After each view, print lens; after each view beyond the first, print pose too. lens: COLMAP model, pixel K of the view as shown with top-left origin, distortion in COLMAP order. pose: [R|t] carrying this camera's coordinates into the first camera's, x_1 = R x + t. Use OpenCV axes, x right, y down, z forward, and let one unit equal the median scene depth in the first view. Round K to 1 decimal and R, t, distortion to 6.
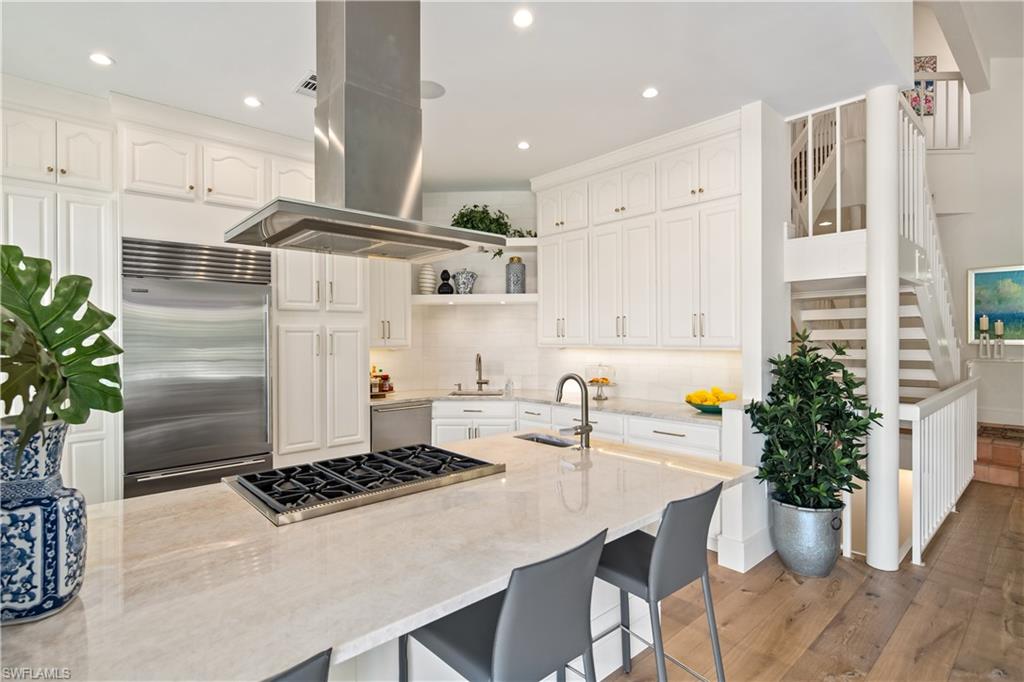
lens RADIAL K [[499.0, 0, 493.9], [0, 499.0, 340.4], [0, 0, 1]] dist [-0.000889, -0.000999]
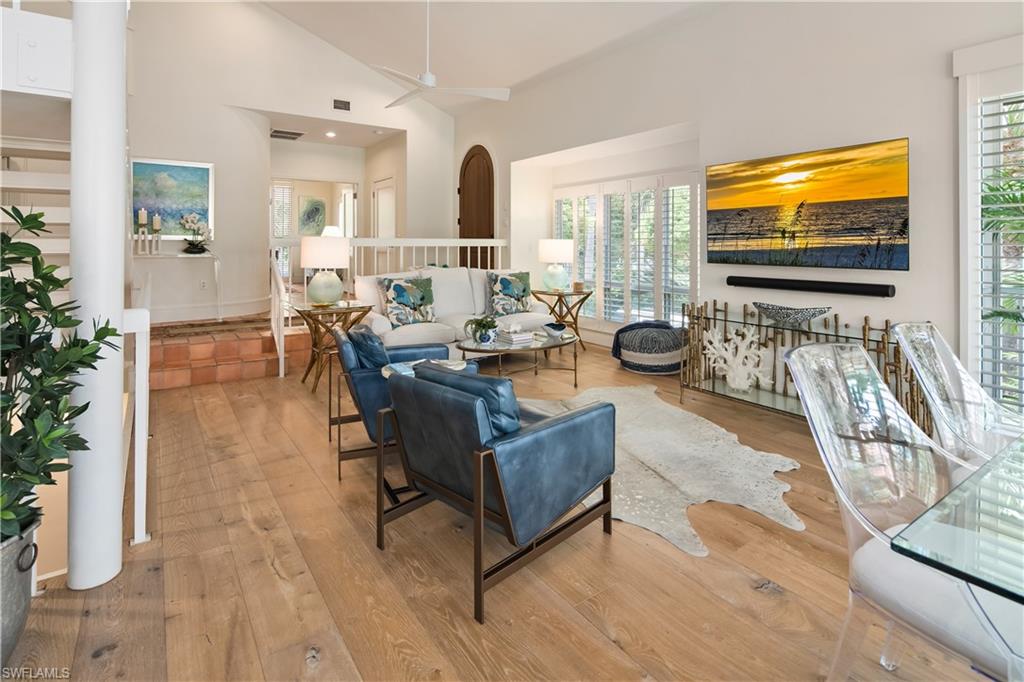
lens RADIAL K [[515.7, 0, 514.7], [0, 515.7, 244.9], [0, 0, 1]] dist [-0.000585, 0.000083]
pose [[0.103876, 0.001946, 0.994588, 0.141567], [0.005186, 0.999983, -0.002498, 0.033390], [-0.994577, 0.005418, 0.103864, 0.297468]]
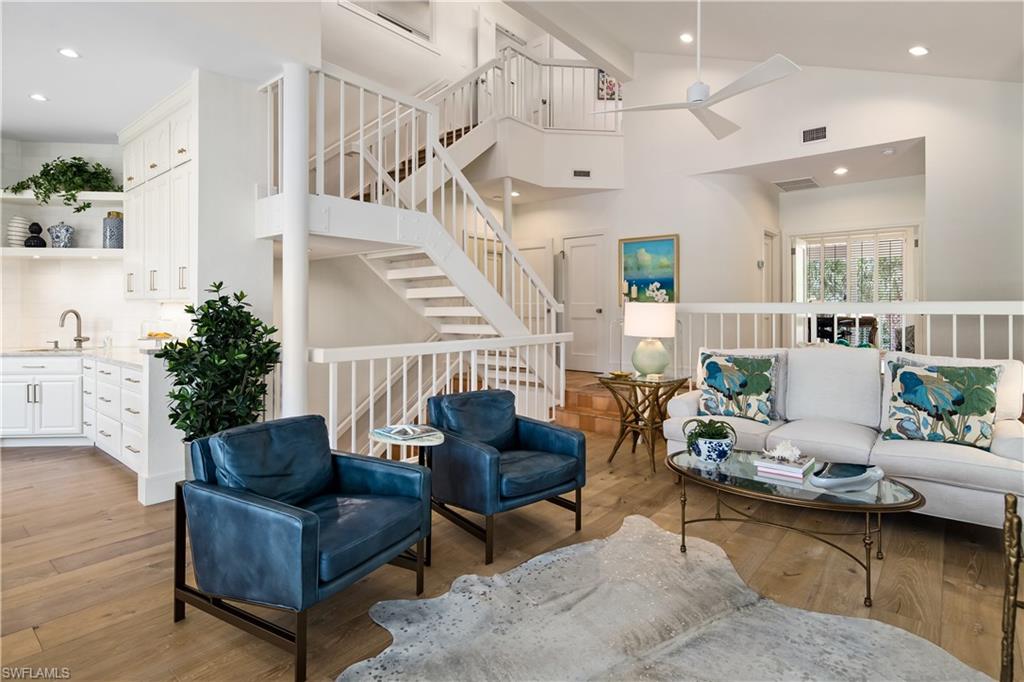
lens RADIAL K [[528.3, 0, 514.3], [0, 528.3, 308.3], [0, 0, 1]] dist [0.002658, -0.000333]
pose [[0.987371, 0.007139, 0.158263, 0.774301], [-0.005556, 0.999930, -0.010441, 0.035593], [-0.158326, 0.009430, 0.987342, -0.179525]]
